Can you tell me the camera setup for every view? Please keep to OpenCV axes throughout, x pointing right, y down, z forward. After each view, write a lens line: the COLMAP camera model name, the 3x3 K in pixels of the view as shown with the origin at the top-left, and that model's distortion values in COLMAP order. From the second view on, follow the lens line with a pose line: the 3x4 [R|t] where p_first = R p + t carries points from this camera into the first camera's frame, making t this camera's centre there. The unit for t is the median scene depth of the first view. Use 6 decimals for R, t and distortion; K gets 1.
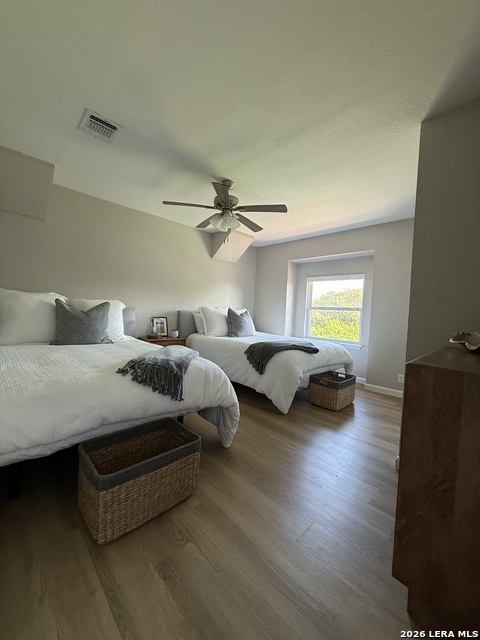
lens RADIAL K [[255.6, 0, 240.0], [0, 255.6, 320.0], [0, 0, 1]] dist [0.001668, -0.000046]
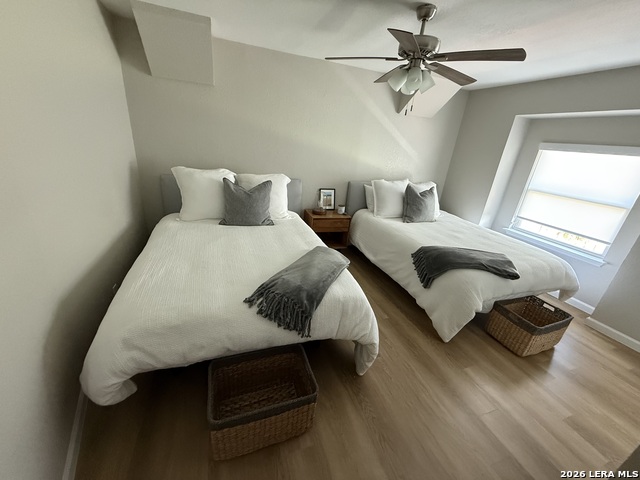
lens RADIAL K [[255.6, 0, 320.2], [0, 255.6, 237.9], [0, 0, 1]] dist [0.001668, -0.000046]
pose [[0.909848, 0.183681, -0.372073, 0.049426], [-0.057960, 0.944154, 0.324367, -0.187676], [0.410875, -0.273559, 0.869682, 0.185336]]
